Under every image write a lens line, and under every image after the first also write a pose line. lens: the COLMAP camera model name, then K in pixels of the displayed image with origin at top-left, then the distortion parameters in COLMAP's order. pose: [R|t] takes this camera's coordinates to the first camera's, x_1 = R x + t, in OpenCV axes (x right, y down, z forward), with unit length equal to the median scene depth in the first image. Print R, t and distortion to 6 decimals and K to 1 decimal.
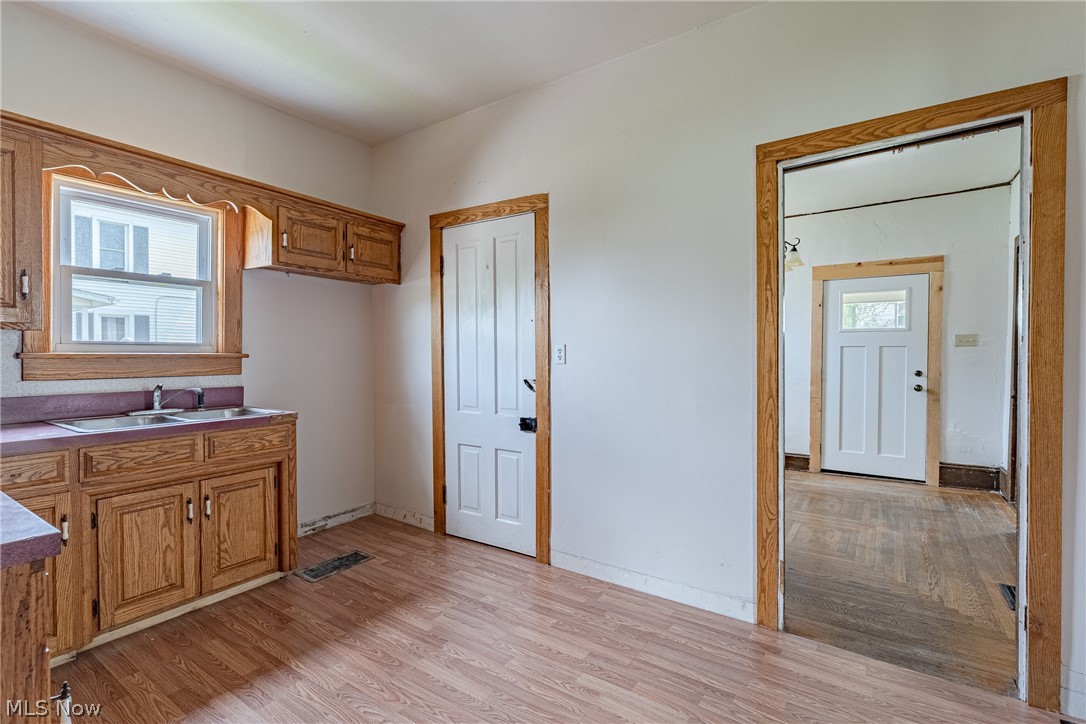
lens RADIAL K [[496.2, 0, 553.8], [0, 496.2, 364.2], [0, 0, 1]] dist [-0.000395, -0.000233]
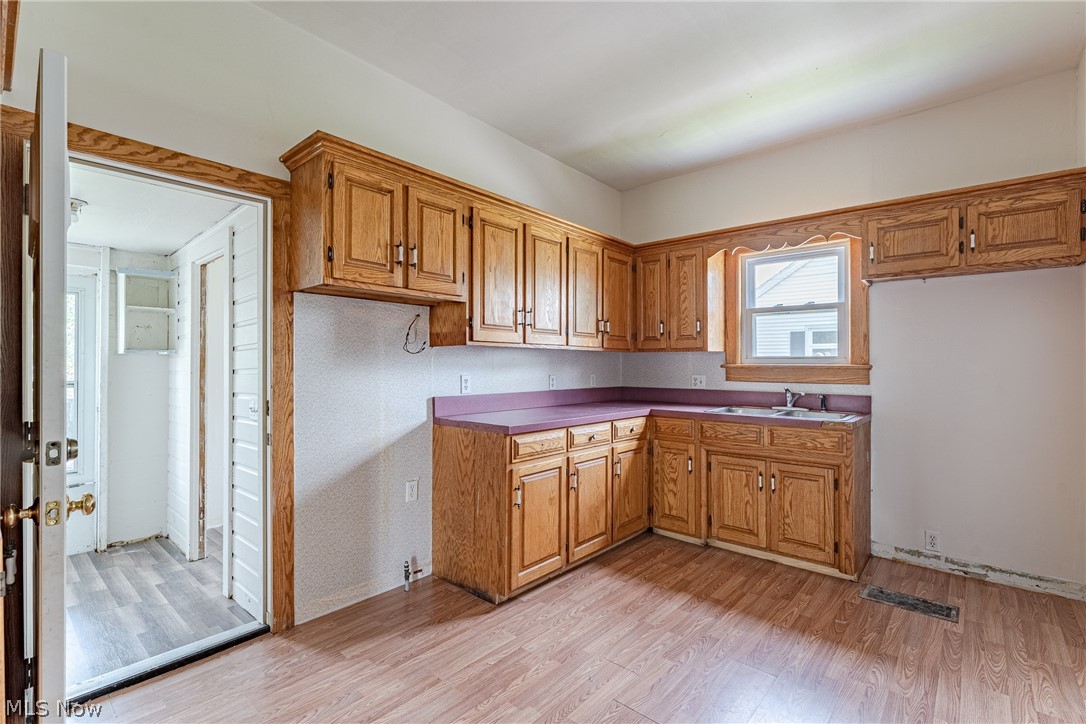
lens RADIAL K [[496.2, 0, 553.8], [0, 496.2, 364.2], [0, 0, 1]] dist [-0.000395, -0.000233]
pose [[-0.122072, -0.004482, -0.992511, 0.586364], [-0.024533, 0.999698, -0.001497, -0.005593], [0.992218, 0.024167, -0.122145, 0.523566]]
